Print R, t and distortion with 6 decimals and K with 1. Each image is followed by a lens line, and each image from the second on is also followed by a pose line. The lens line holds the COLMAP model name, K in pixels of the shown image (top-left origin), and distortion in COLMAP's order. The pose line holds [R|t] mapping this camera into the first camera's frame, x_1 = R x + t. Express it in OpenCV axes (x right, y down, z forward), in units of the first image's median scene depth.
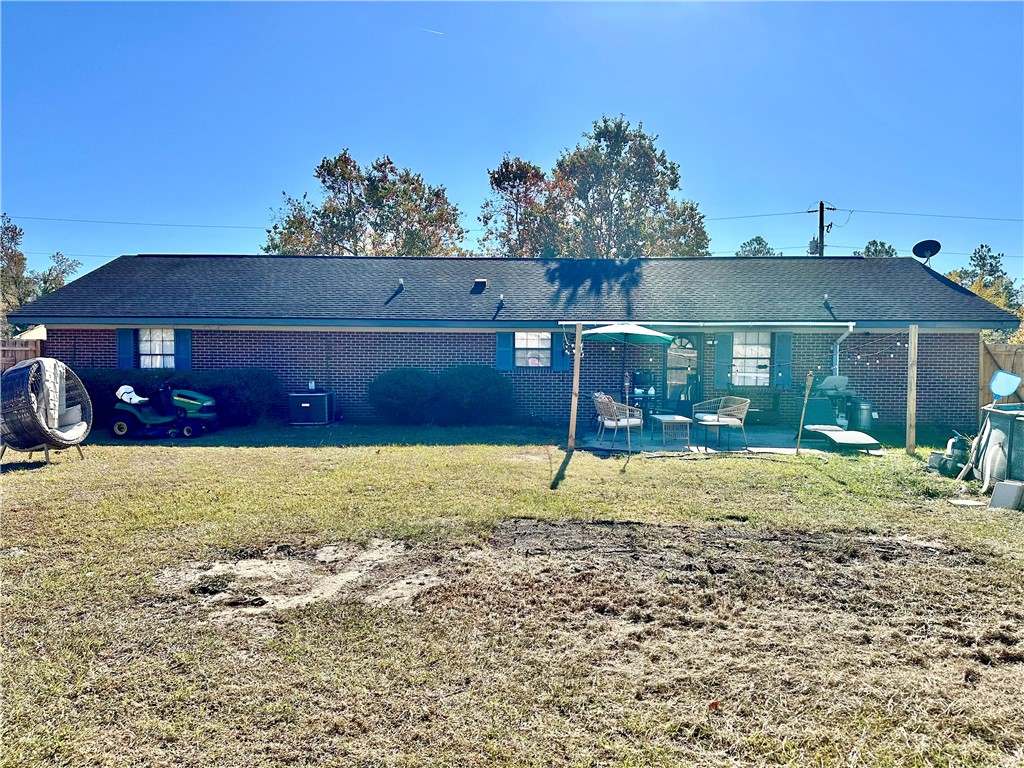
lens RADIAL K [[712.1, 0, 512.0], [0, 712.1, 384.0], [0, 0, 1]] dist [0.099770, -0.126955]
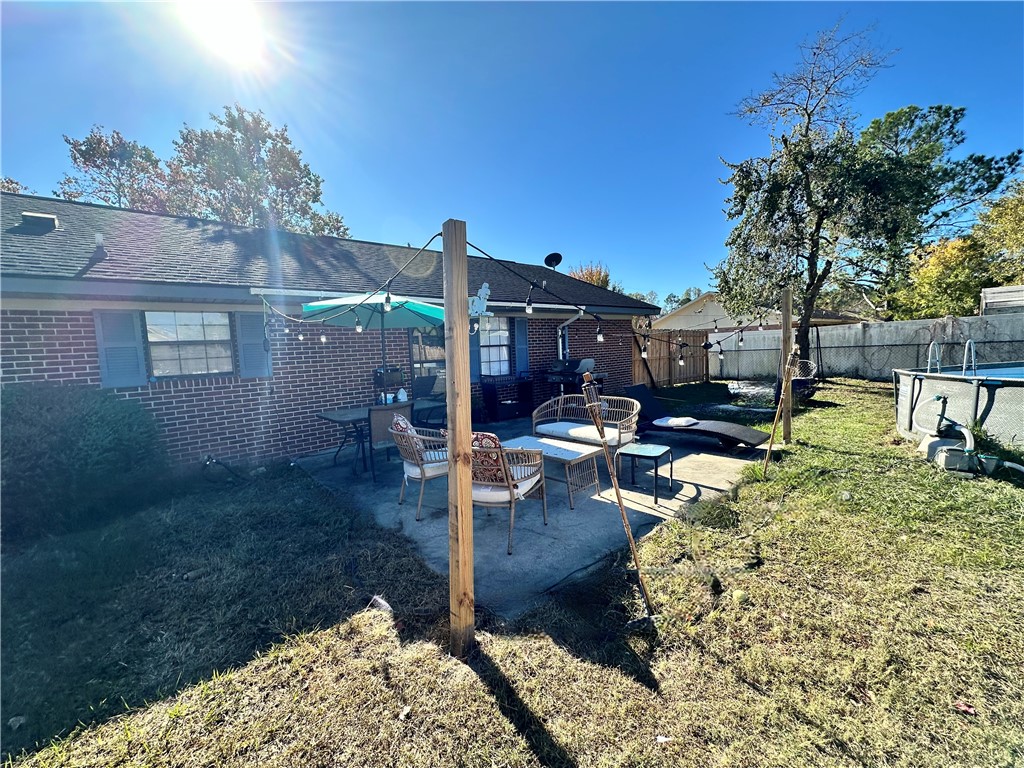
lens RADIAL K [[410.4, 0, 512.0], [0, 410.4, 384.0], [0, 0, 1]] dist [-0.002604, -0.000155]
pose [[0.731952, -0.098139, 0.674251, -0.005991], [0.076969, 0.995148, 0.061291, -0.017822], [-0.676995, 0.007034, 0.735954, 0.597477]]
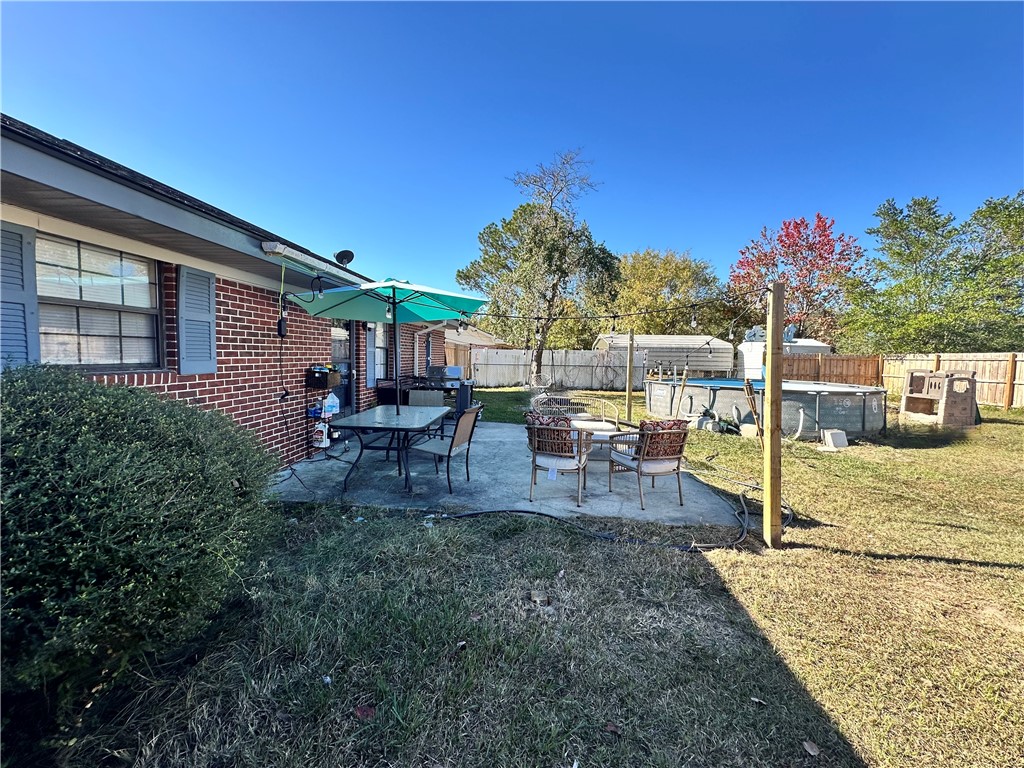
lens RADIAL K [[410.4, 0, 512.0], [0, 410.4, 384.0], [0, 0, 1]] dist [-0.002604, -0.000155]
pose [[0.037173, -0.076875, 0.996348, -0.140014], [0.012100, 0.996998, 0.076473, -0.027877], [-0.999236, 0.009213, 0.037991, 0.818975]]
